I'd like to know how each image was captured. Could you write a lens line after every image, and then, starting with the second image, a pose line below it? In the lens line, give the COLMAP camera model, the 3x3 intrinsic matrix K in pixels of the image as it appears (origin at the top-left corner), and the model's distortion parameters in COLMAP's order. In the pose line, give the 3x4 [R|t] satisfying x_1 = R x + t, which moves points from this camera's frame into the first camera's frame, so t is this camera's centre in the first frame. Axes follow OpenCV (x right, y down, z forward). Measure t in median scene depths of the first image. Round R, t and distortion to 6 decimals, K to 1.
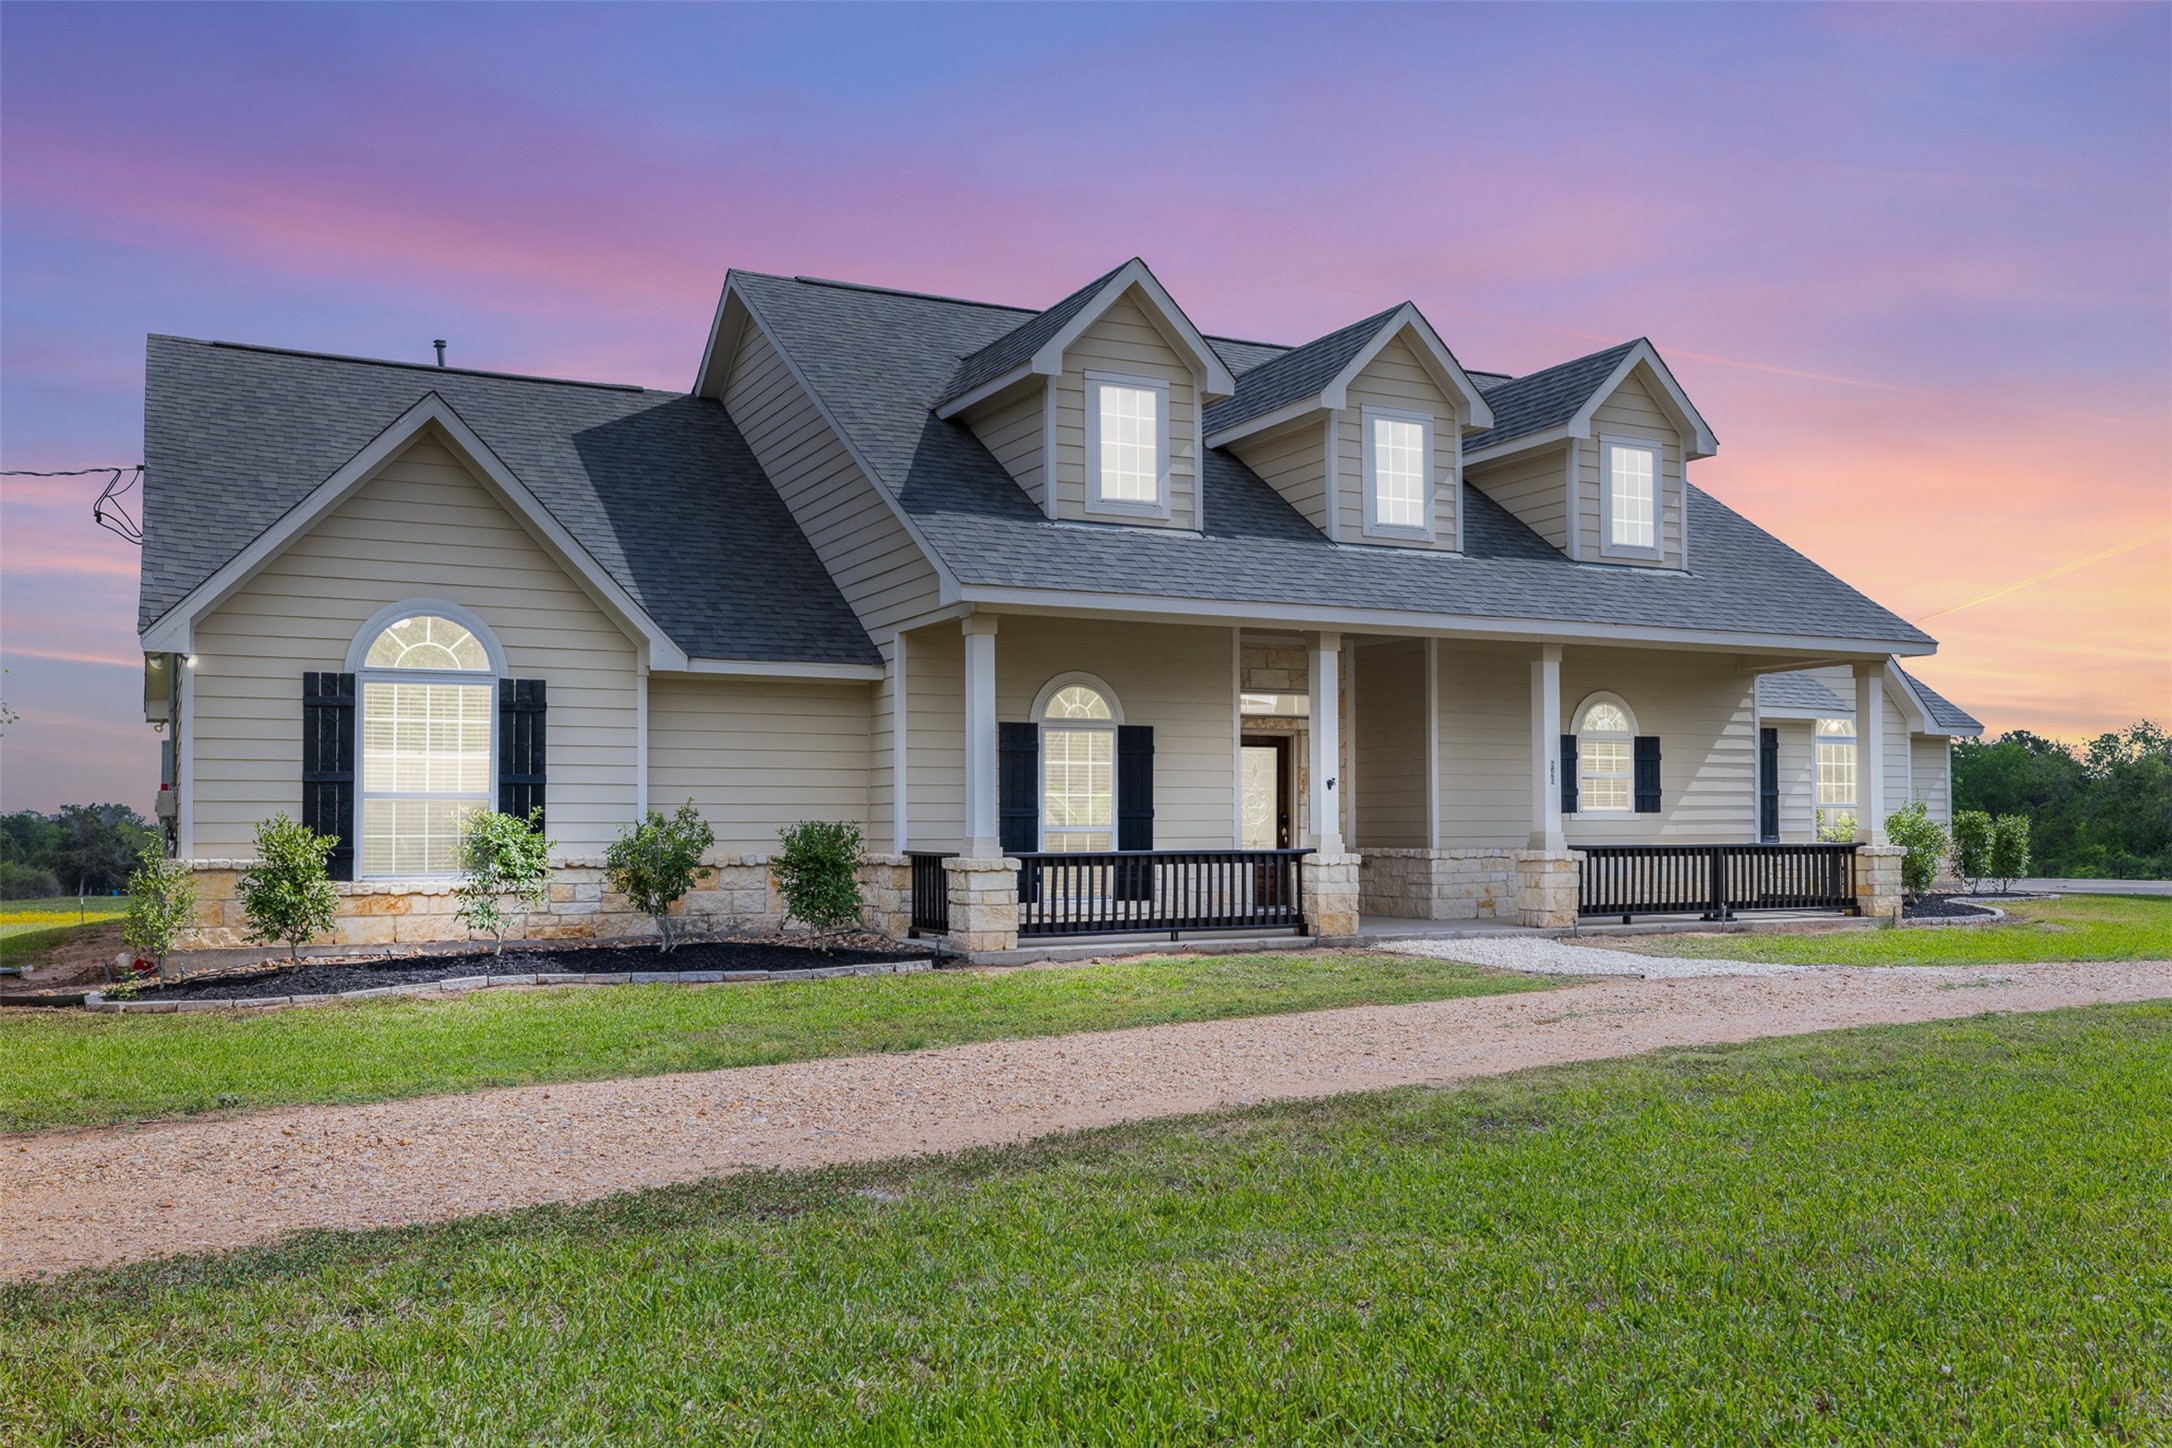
lens RADIAL K [[1869.5, 0, 1086.0], [0, 1869.5, 724.0], [0, 0, 1]] dist [-0.004258, -0.002642]
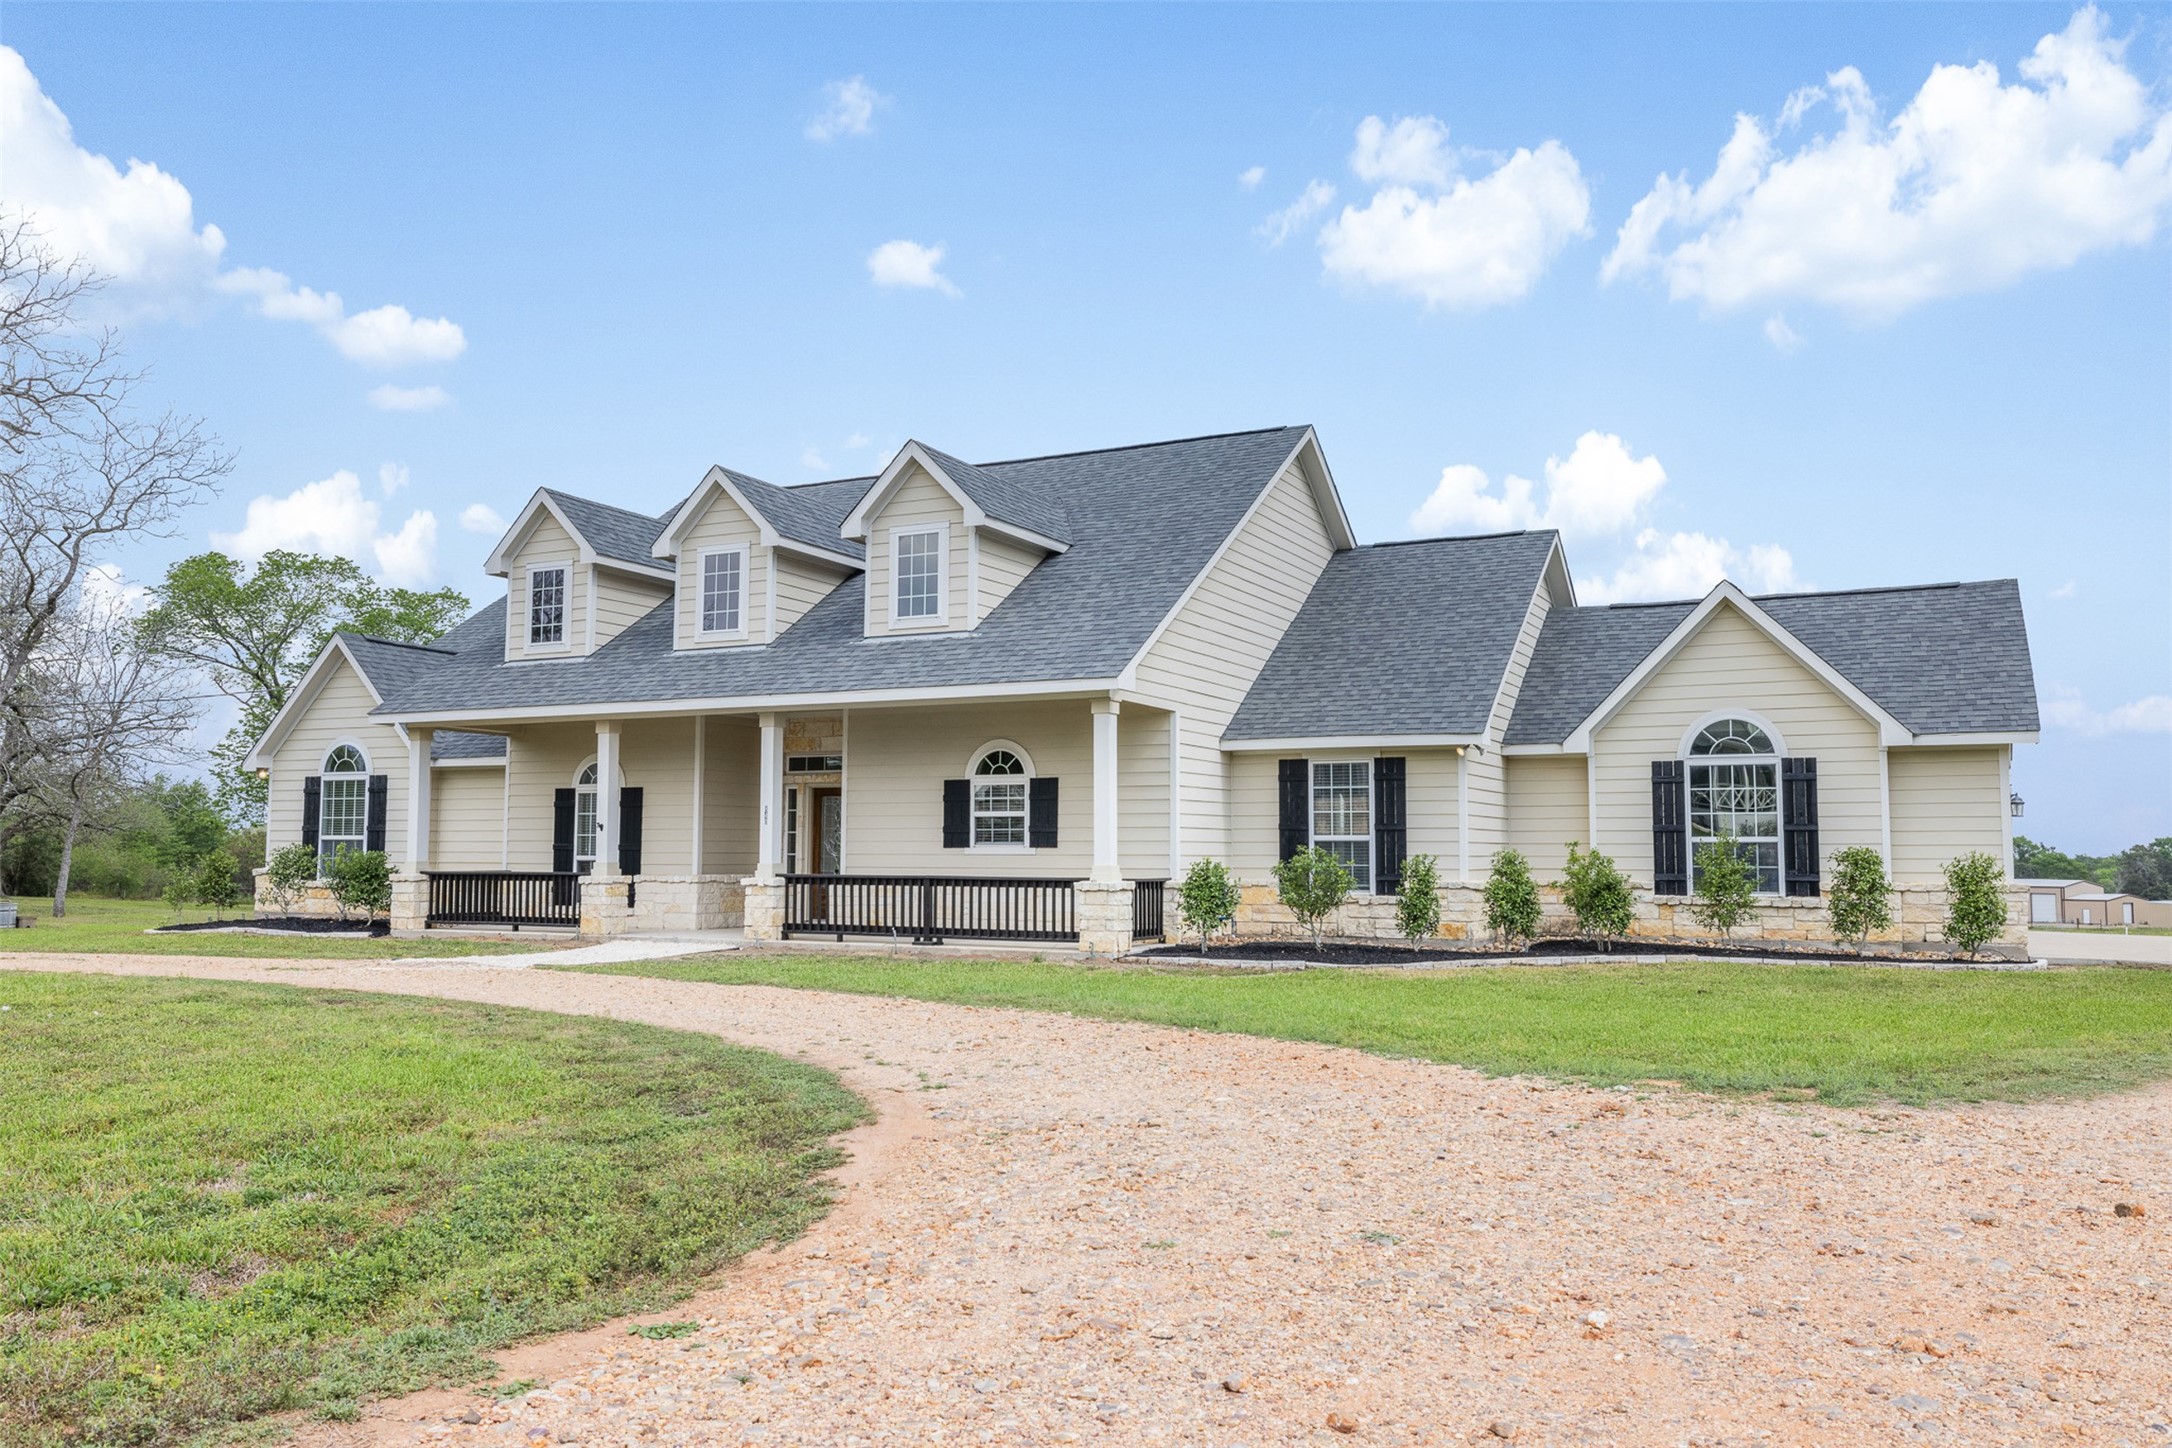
lens RADIAL K [[1551.0, 0, 1091.5], [0, 1551.0, 769.2], [0, 0, 1]] dist [0.036915, 0.001436]
pose [[0.596858, -0.036827, -0.801501, 1.212217], [0.037459, 0.999136, -0.018014, 0.022140], [0.801472, -0.019272, 0.597722, 0.554769]]
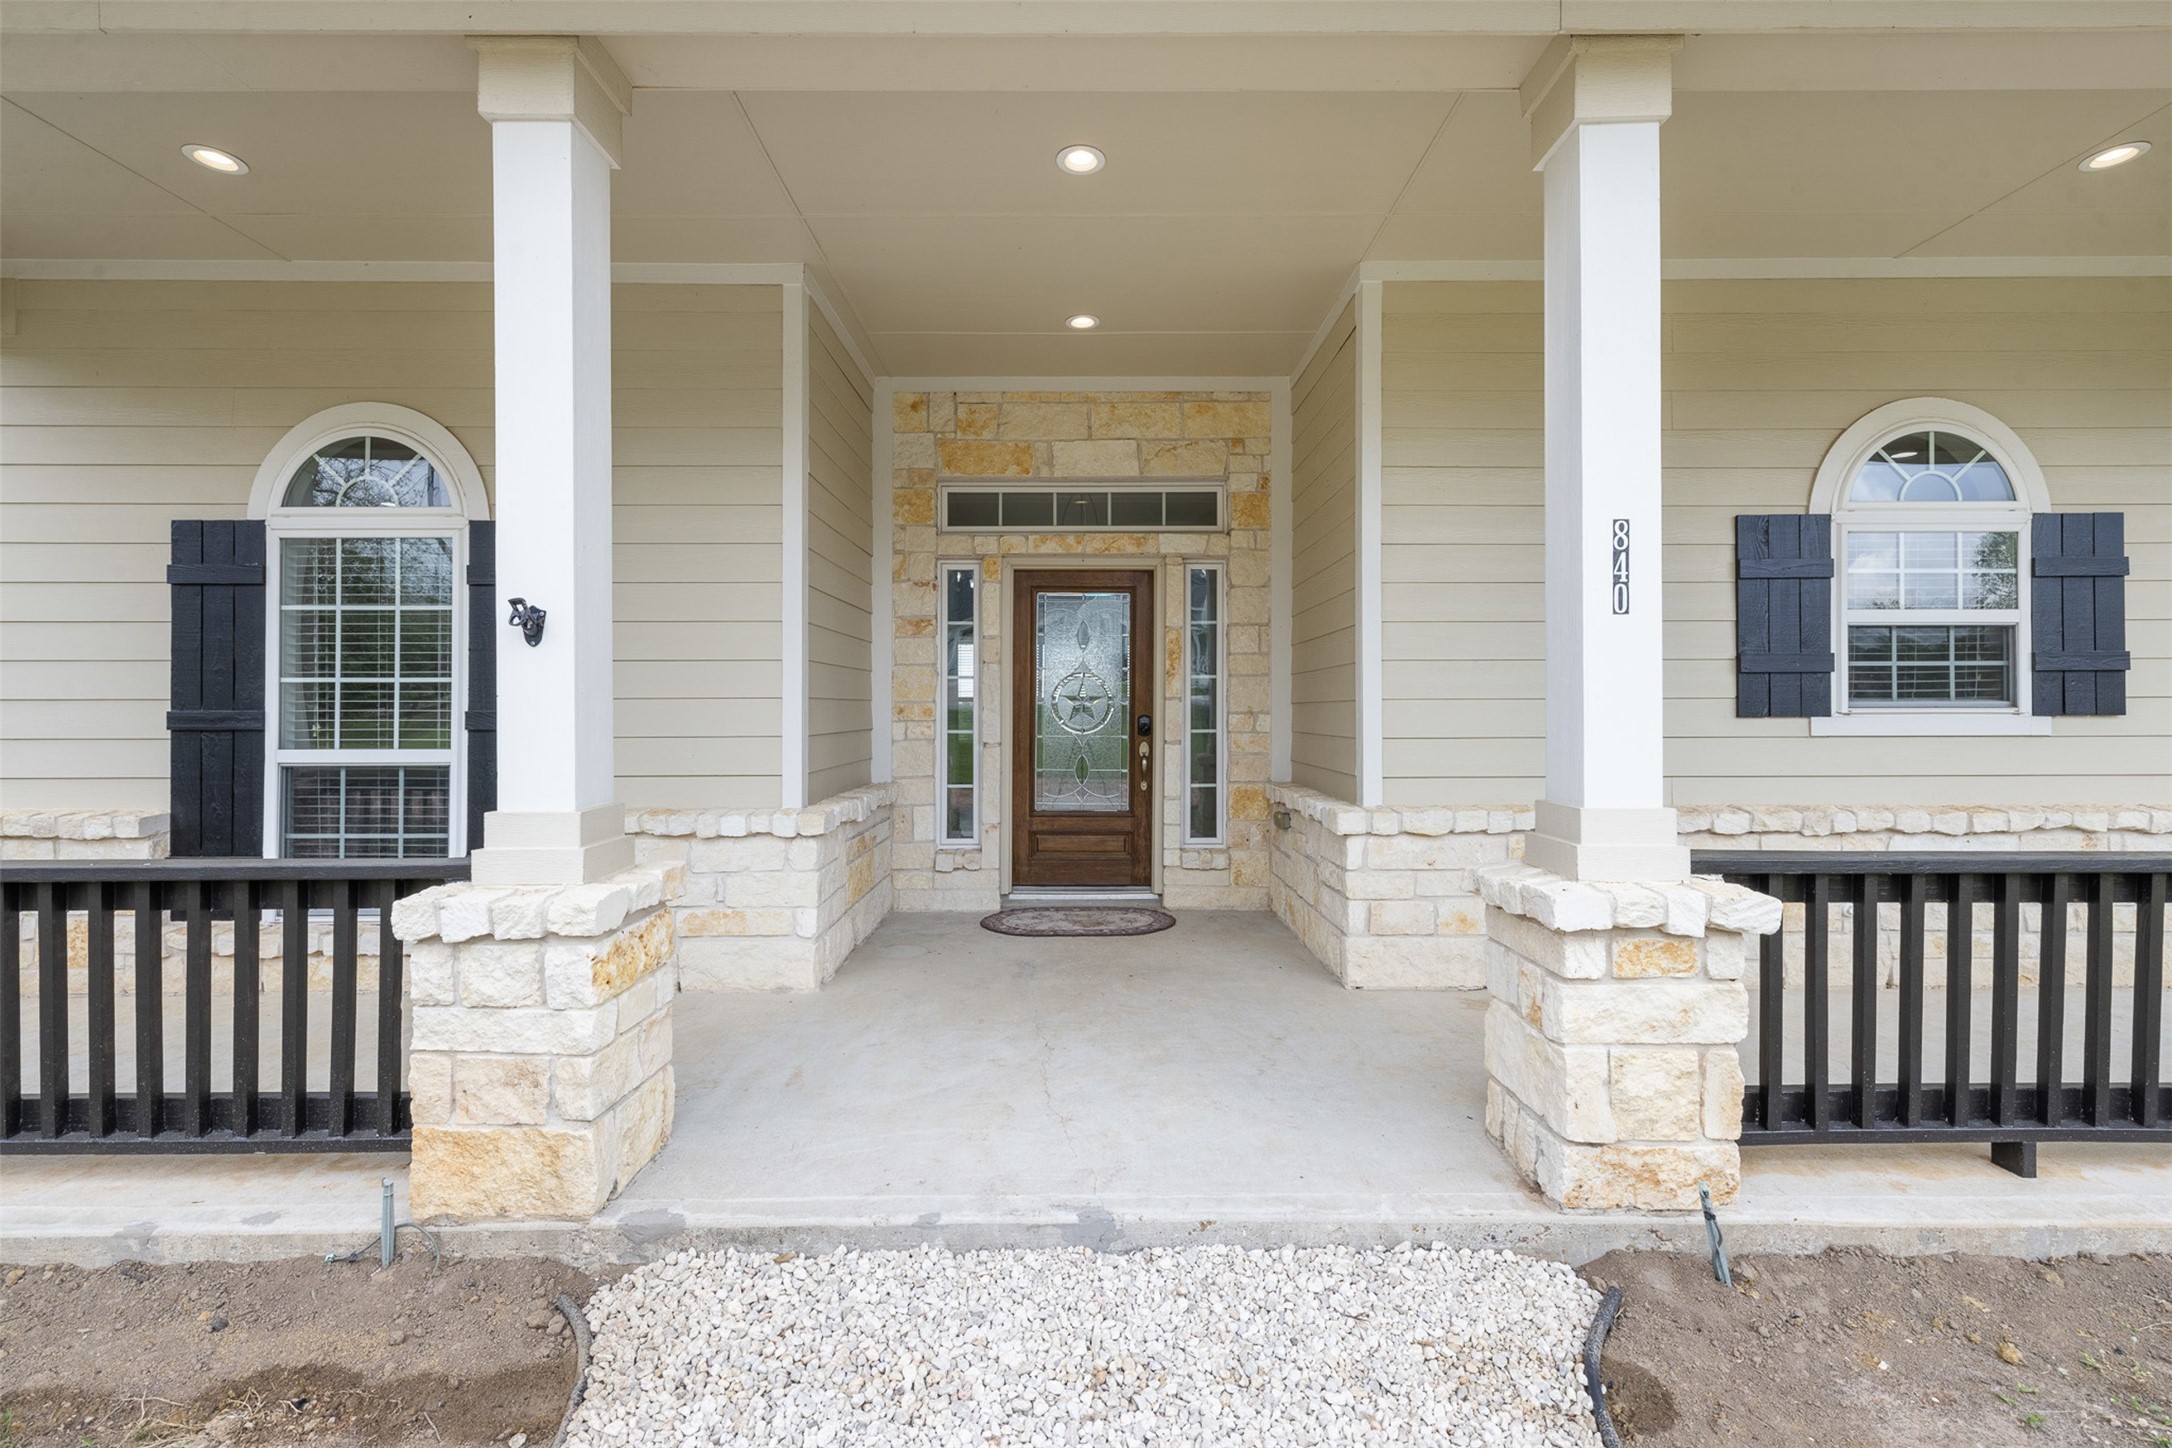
lens RADIAL K [[924.3, 0, 1086.0], [0, 924.3, 724.0], [0, 0, 1]] dist [0.008475, 0.000400]
pose [[0.888873, 0.007794, -0.458087, 0.242318], [0.023245, 0.997800, 0.062081, 0.037913], [0.457564, -0.065830, 0.886737, 0.858613]]
